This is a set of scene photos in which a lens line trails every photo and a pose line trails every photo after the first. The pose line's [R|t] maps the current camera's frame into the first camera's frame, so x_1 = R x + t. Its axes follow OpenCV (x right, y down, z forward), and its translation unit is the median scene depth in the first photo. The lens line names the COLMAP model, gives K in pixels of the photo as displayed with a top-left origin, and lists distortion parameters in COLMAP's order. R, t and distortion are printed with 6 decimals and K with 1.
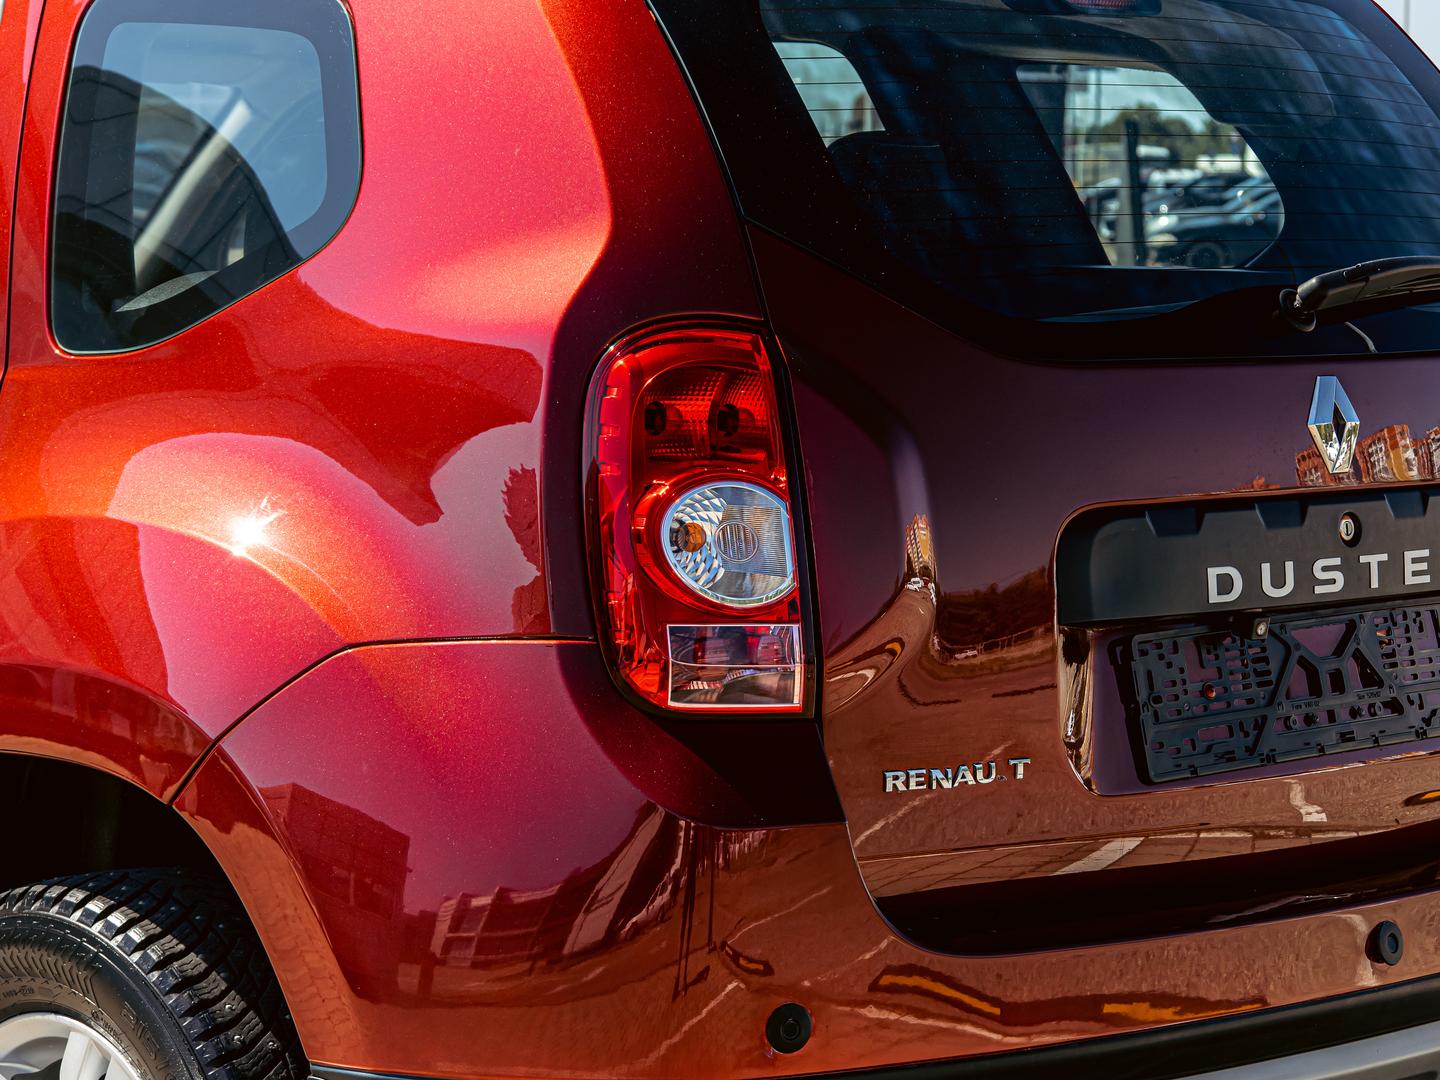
lens RADIAL K [[4014.5, 0, 720.0], [0, 4014.5, 540.0], [0, 0, 1]] dist [-0.047629, -0.116875]
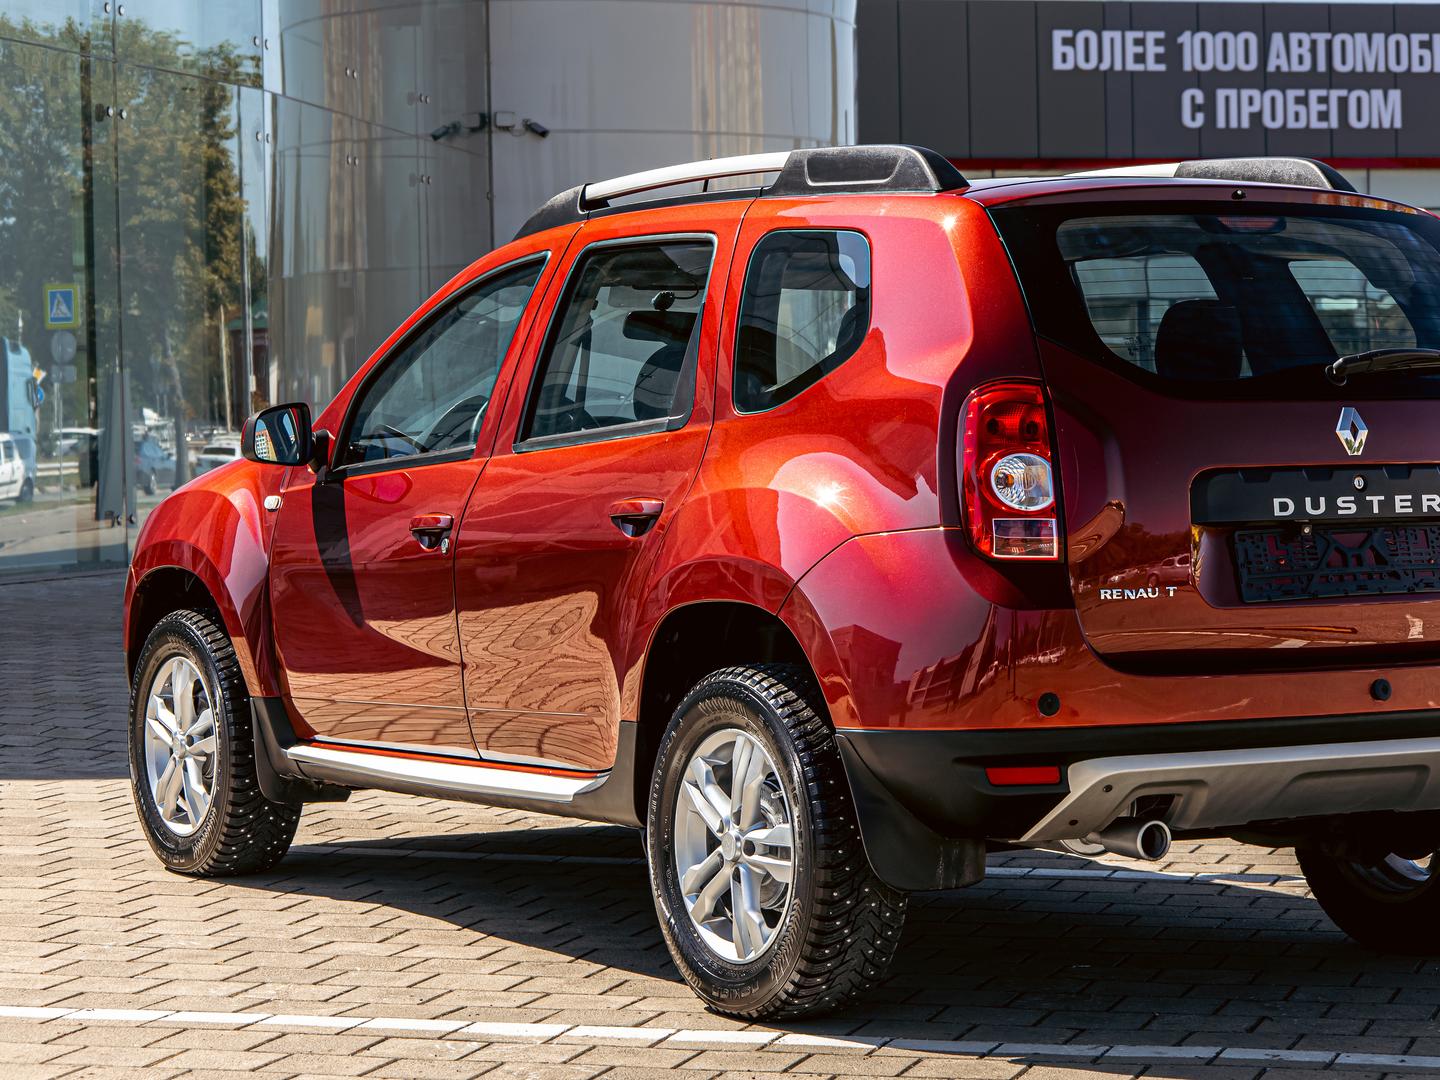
lens RADIAL K [[4014.5, 0, 720.0], [0, 4014.5, 540.0], [0, 0, 1]] dist [-0.047629, -0.116875]
pose [[0.973285, -0.016652, -0.228996, 0.313480], [0.002719, 0.998132, -0.061026, 0.151683], [0.229585, 0.058773, 0.971513, -1.050010]]
